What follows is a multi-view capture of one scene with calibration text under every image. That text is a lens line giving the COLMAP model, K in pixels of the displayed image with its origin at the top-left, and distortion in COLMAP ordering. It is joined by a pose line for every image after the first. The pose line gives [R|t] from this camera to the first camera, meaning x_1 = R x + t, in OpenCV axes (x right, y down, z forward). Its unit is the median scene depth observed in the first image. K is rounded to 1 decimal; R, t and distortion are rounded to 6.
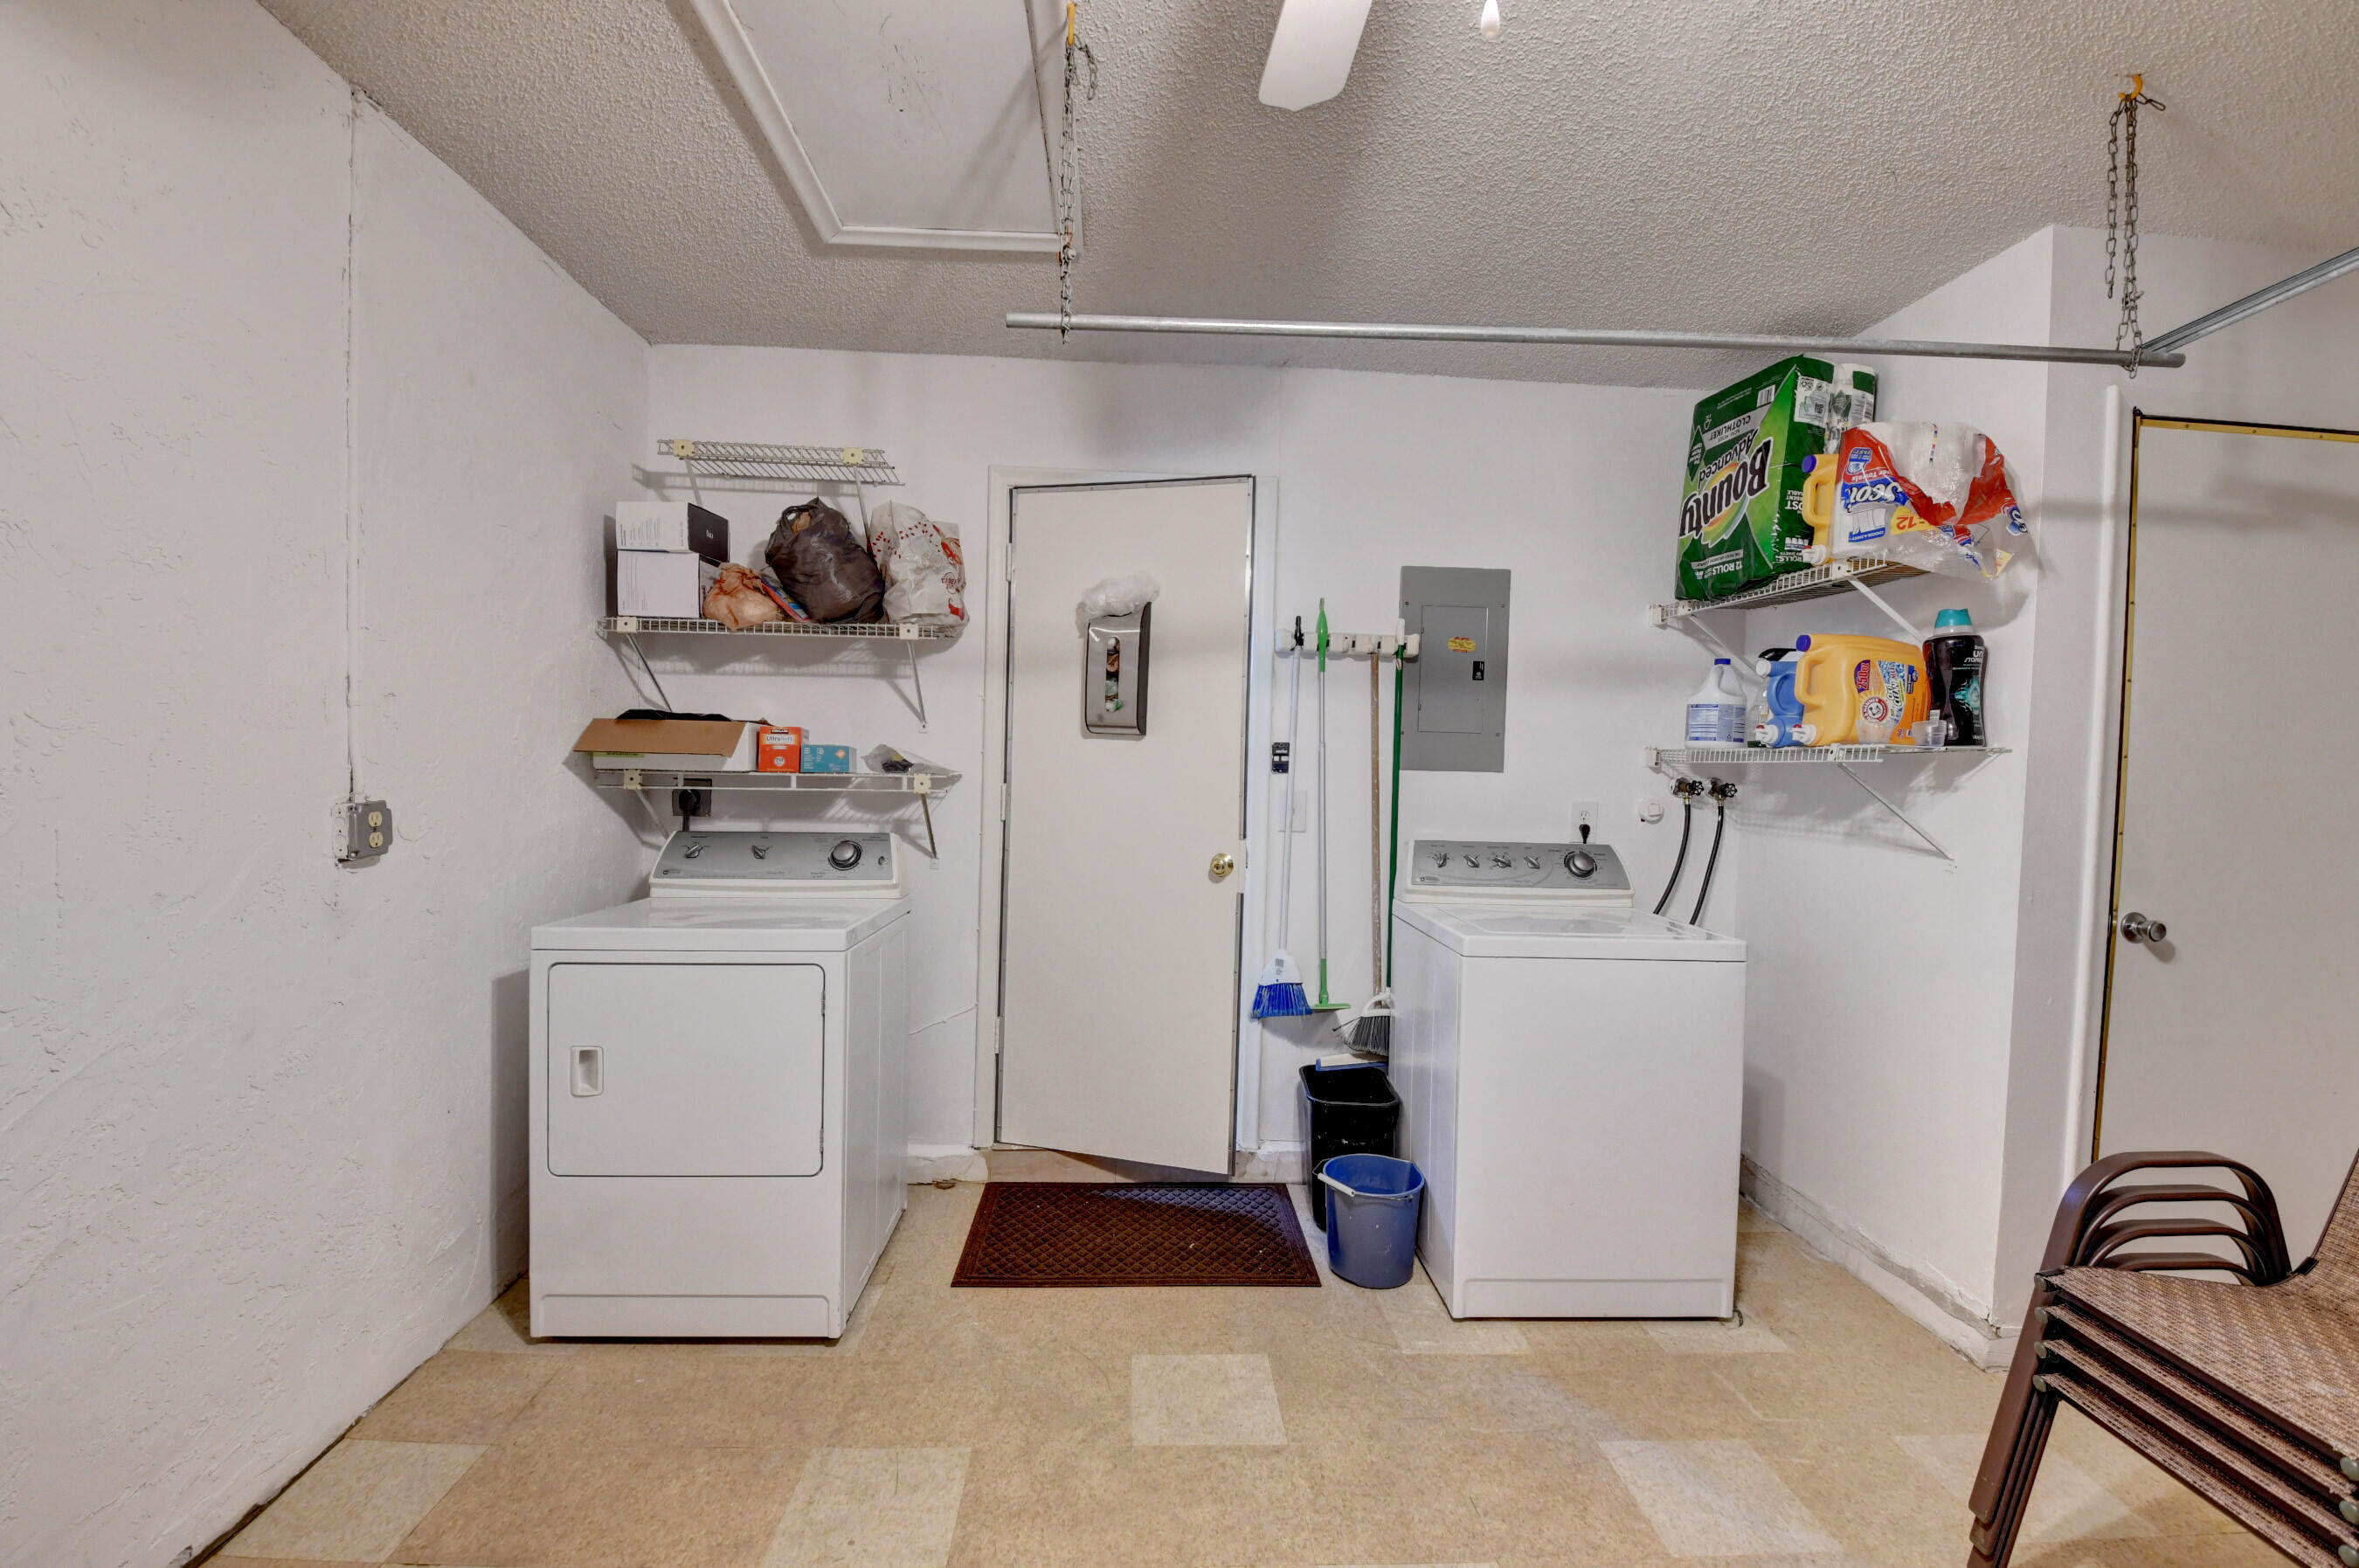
lens RADIAL K [[1072.7, 0, 1183.3], [0, 1072.7, 784.1], [0, 0, 1]] dist [-0.002403, -0.015303]
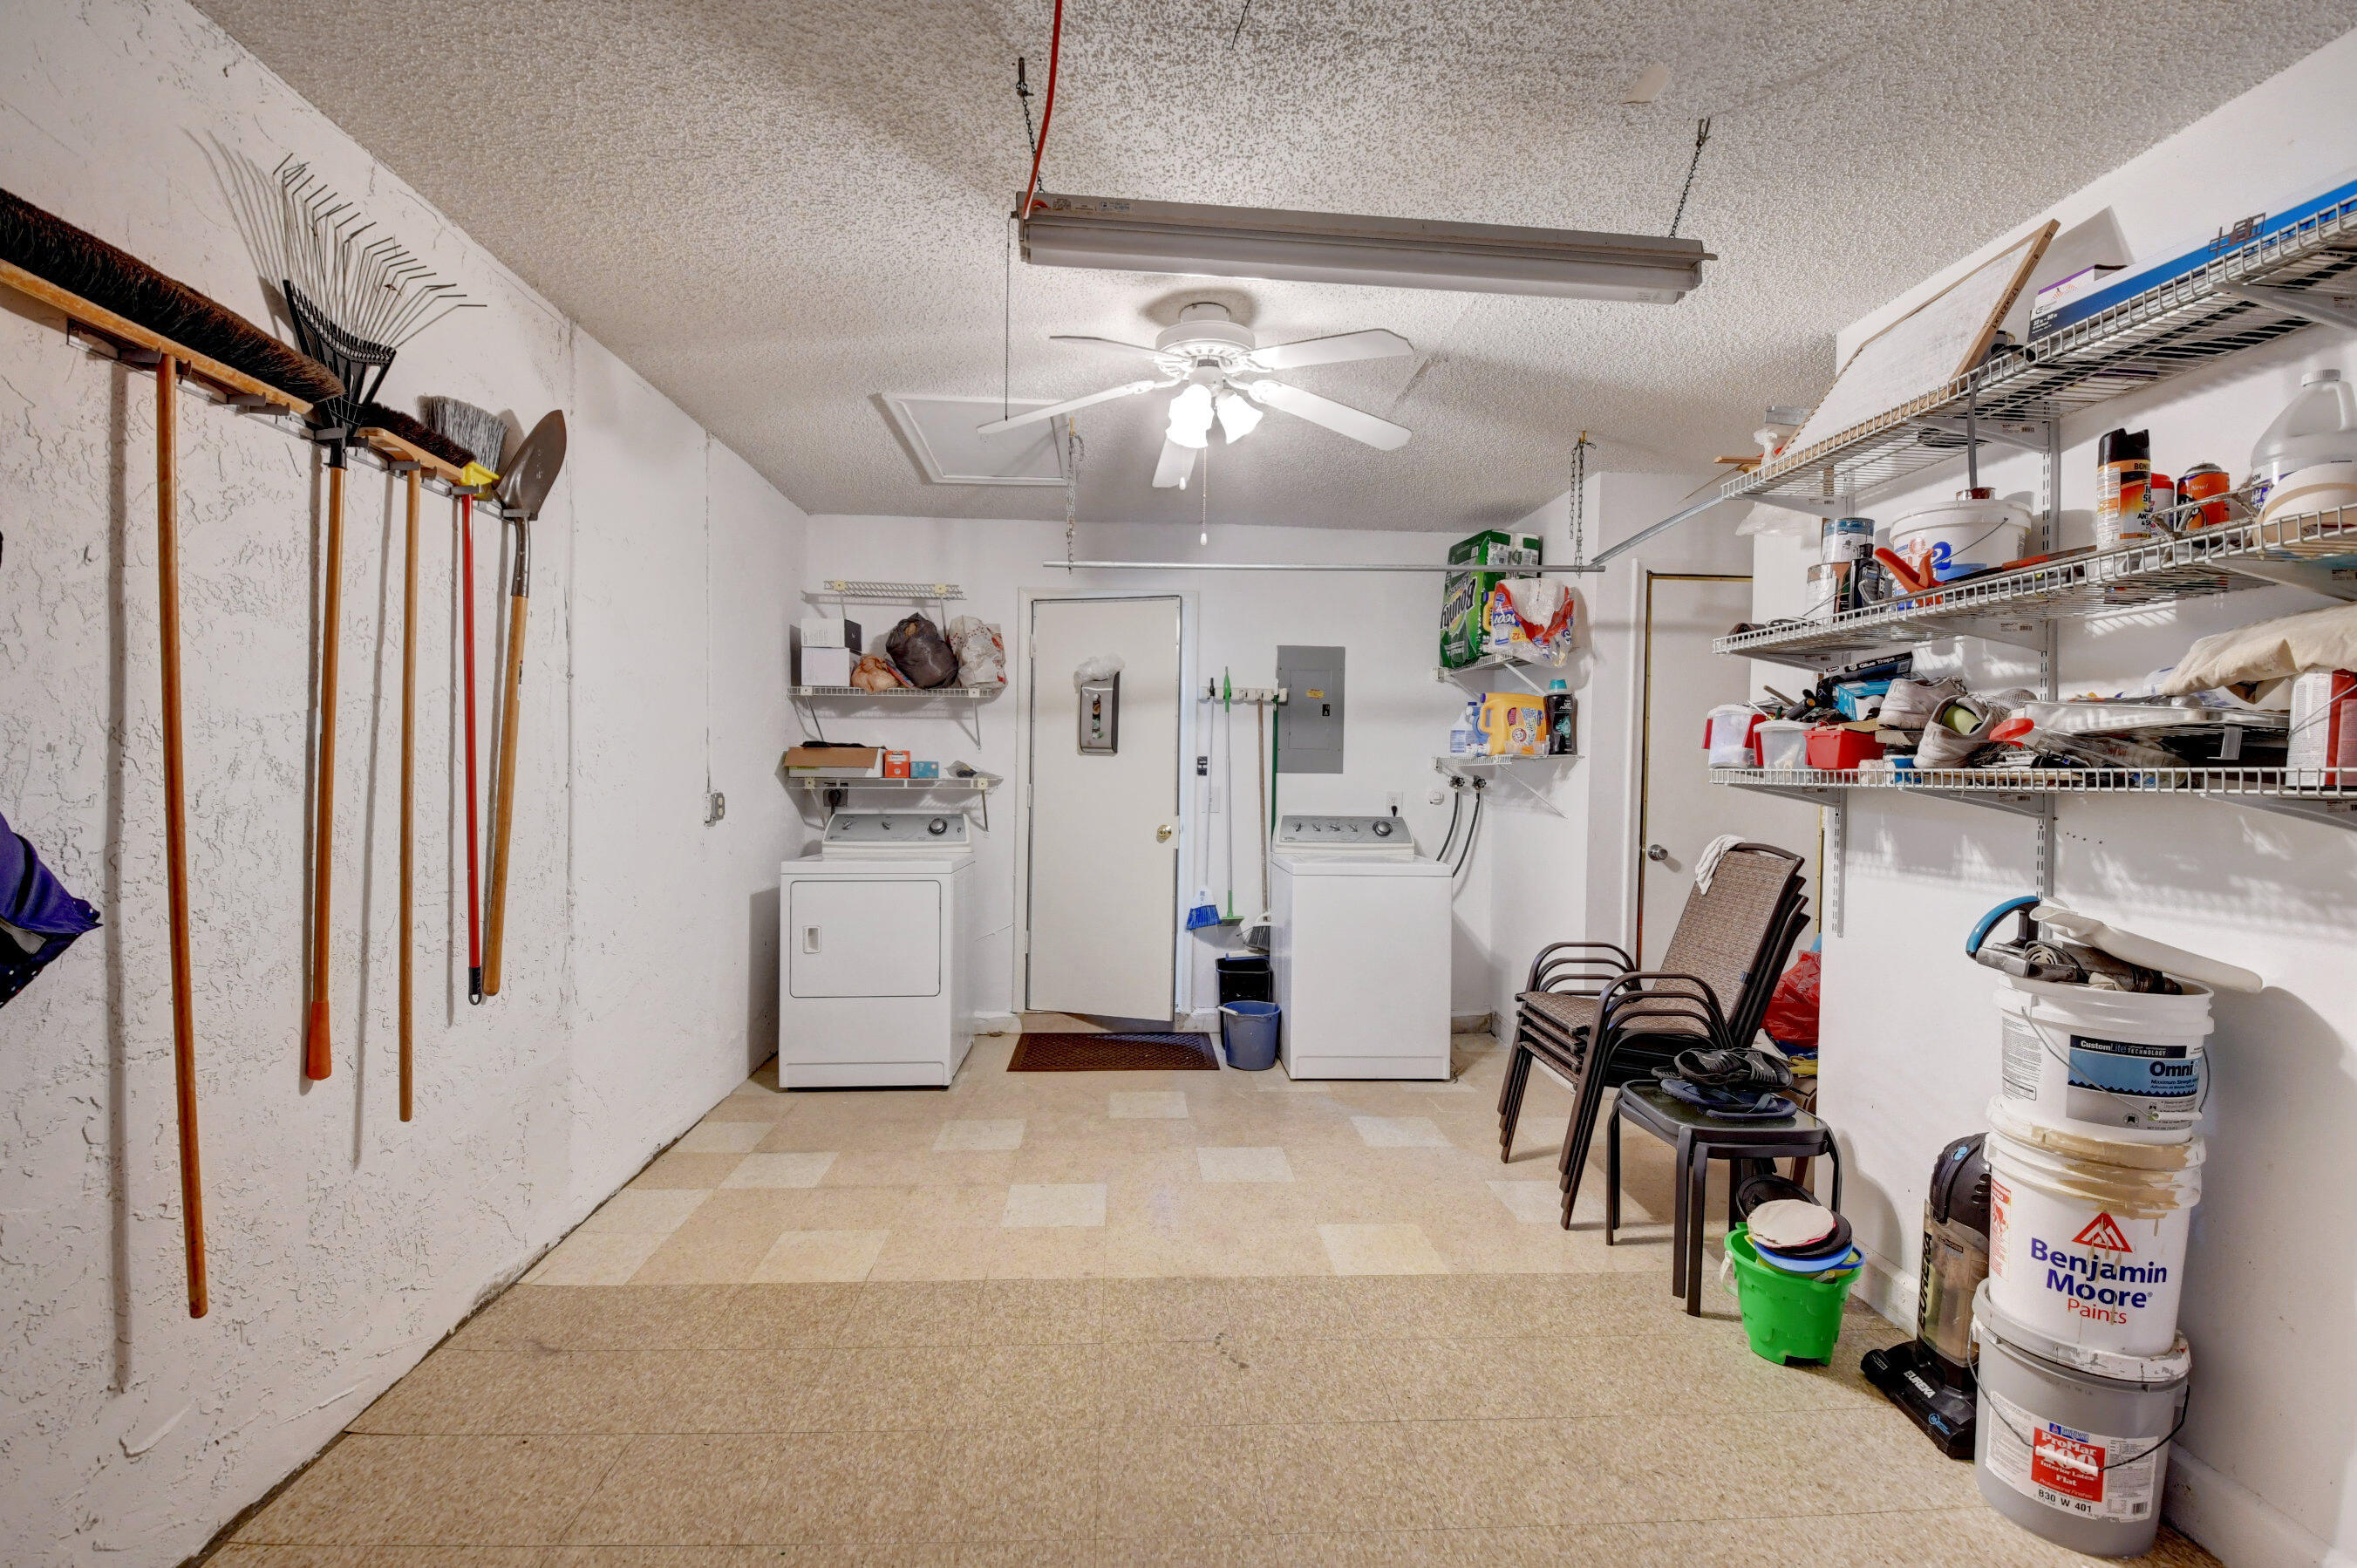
lens RADIAL K [[1071.9, 0, 1184.9], [0, 1071.9, 784.5], [0, 0, 1]] dist [-0.002403, -0.015303]
pose [[0.999888, -0.011324, 0.009769, 0.054753], [0.011430, 0.999876, -0.010861, 0.022573], [-0.009644, 0.010971, 0.999893, -0.670047]]
